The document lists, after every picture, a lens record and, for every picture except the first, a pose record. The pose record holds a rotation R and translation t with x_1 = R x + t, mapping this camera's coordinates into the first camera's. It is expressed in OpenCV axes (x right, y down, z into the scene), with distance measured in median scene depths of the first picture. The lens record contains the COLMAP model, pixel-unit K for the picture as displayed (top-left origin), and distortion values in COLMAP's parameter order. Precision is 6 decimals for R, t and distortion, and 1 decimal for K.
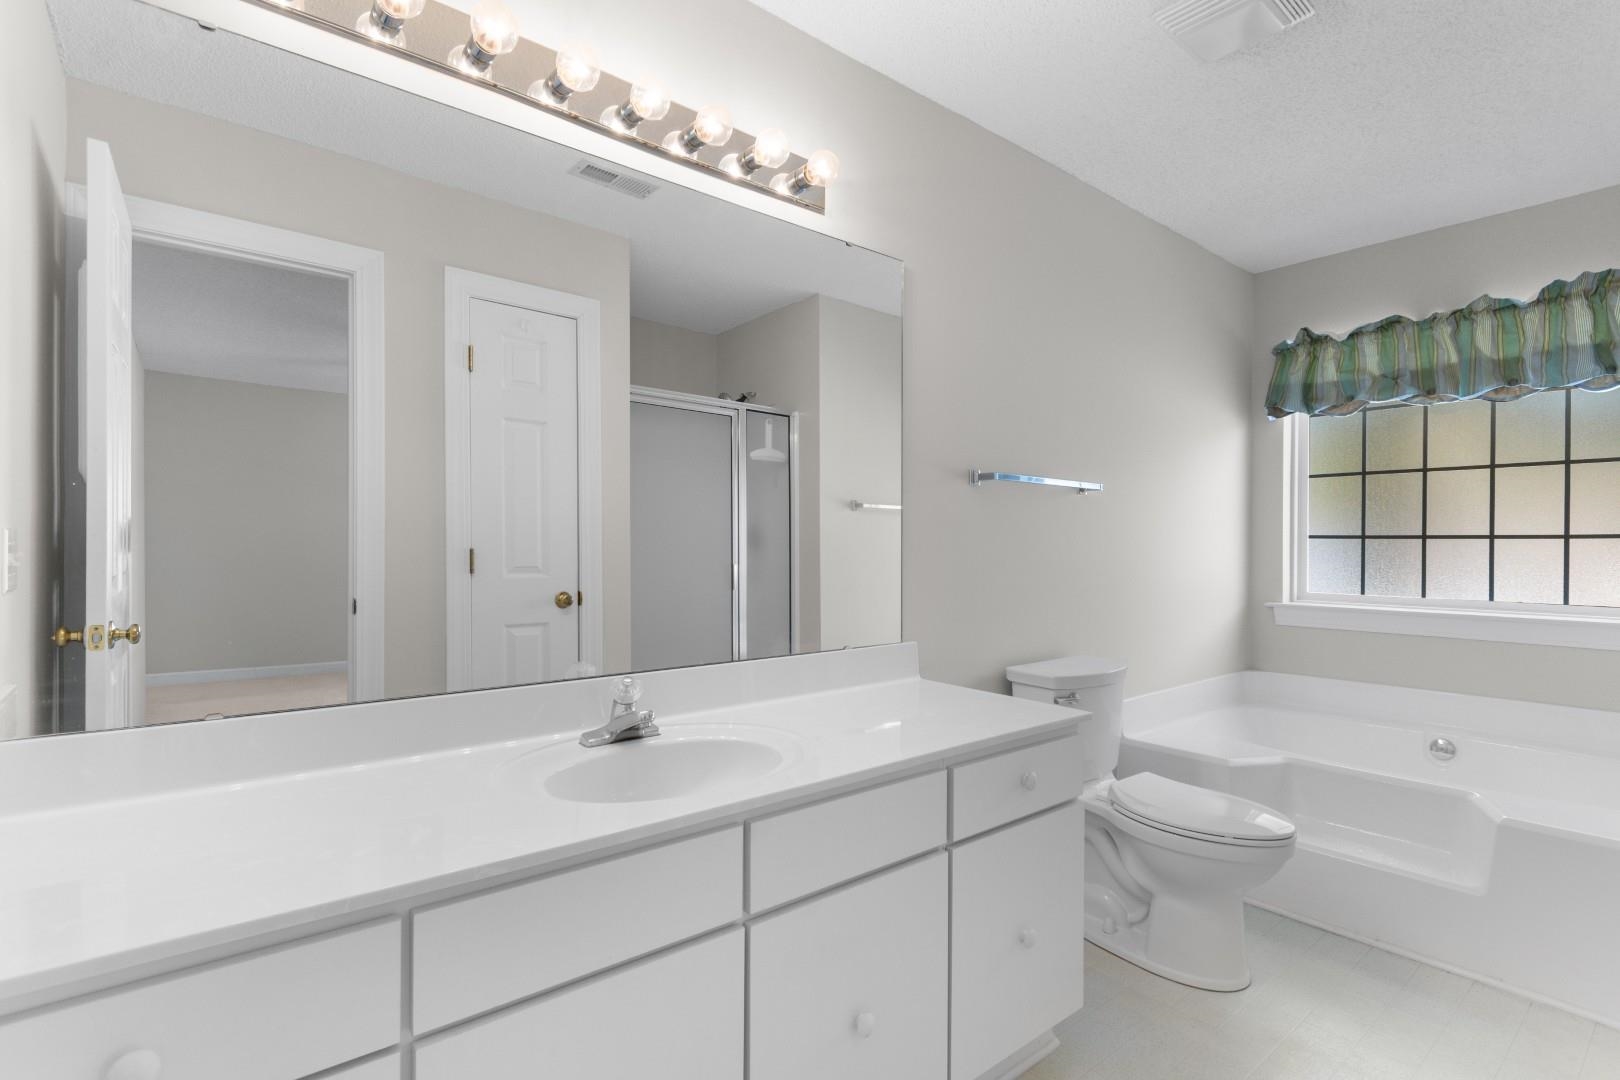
lens RADIAL K [[759.8, 0, 809.2], [0, 759.8, 560.5], [0, 0, 1]] dist [0.001227, -0.000149]
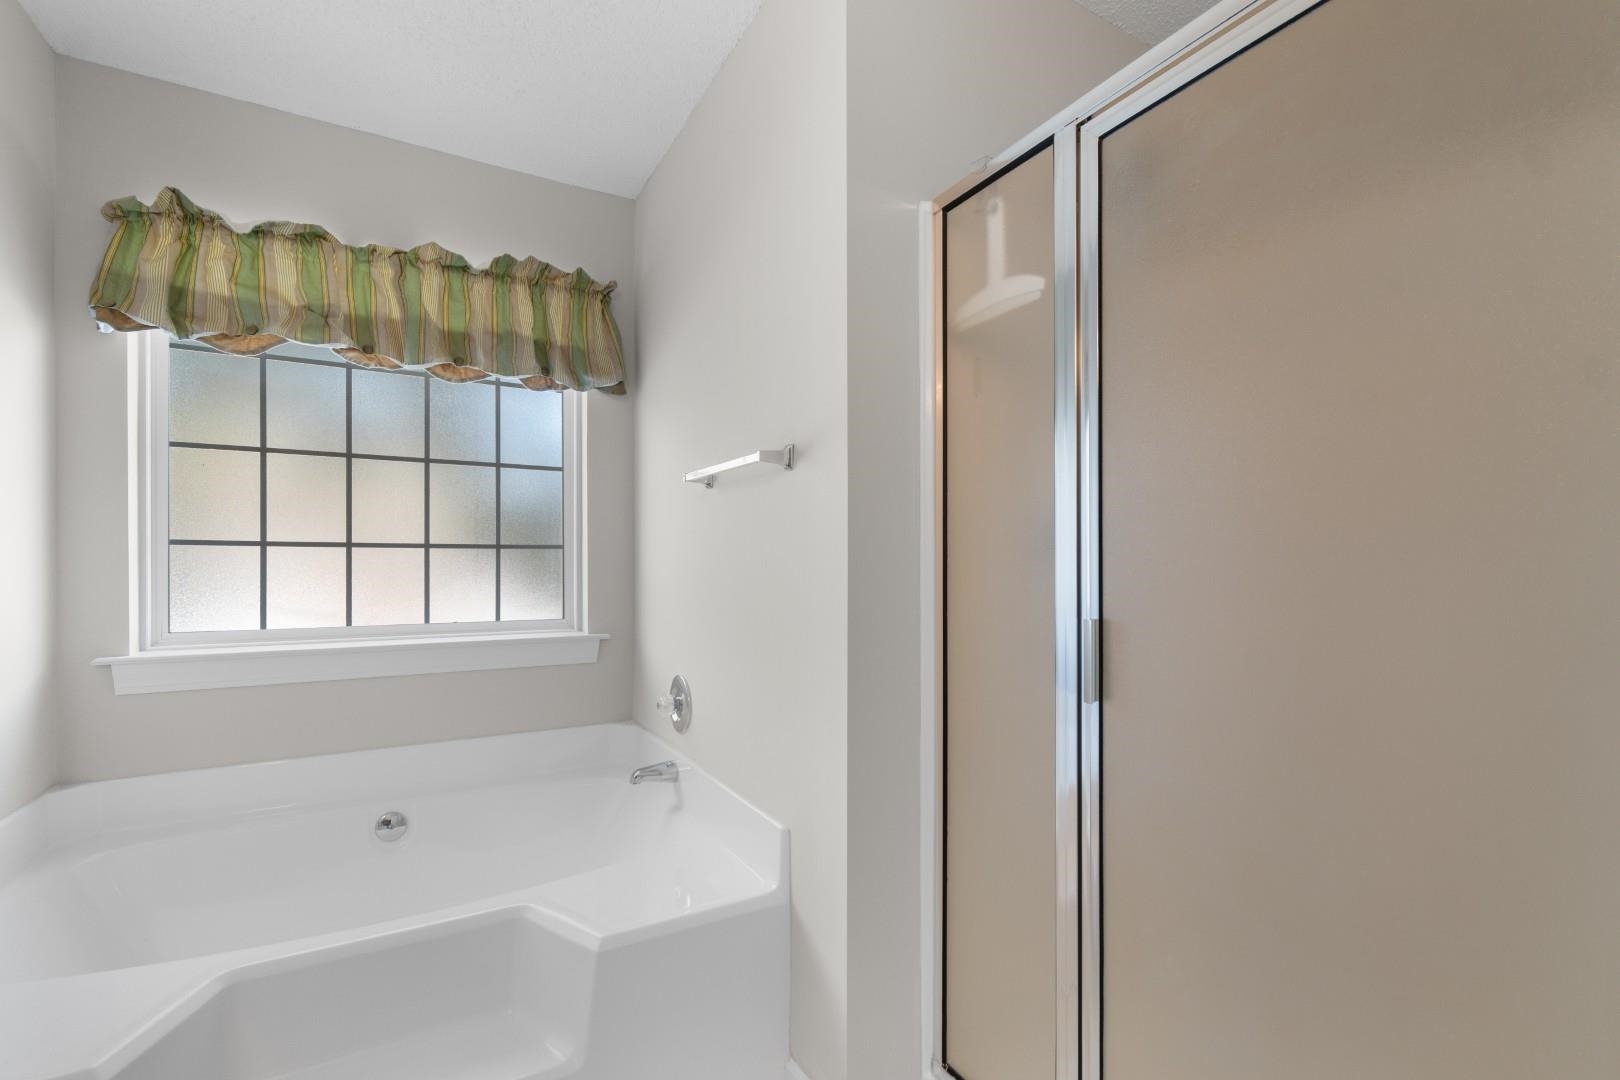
lens RADIAL K [[728.3, 0, 810.9], [0, 728.3, 559.0], [0, 0, 1]] dist [0.000046, -0.000954]
pose [[0.145842, -0.006053, 0.989289, 0.169946], [0.014493, 0.999887, 0.003982, -0.013649], [-0.989202, 0.013757, 0.145913, 0.451393]]
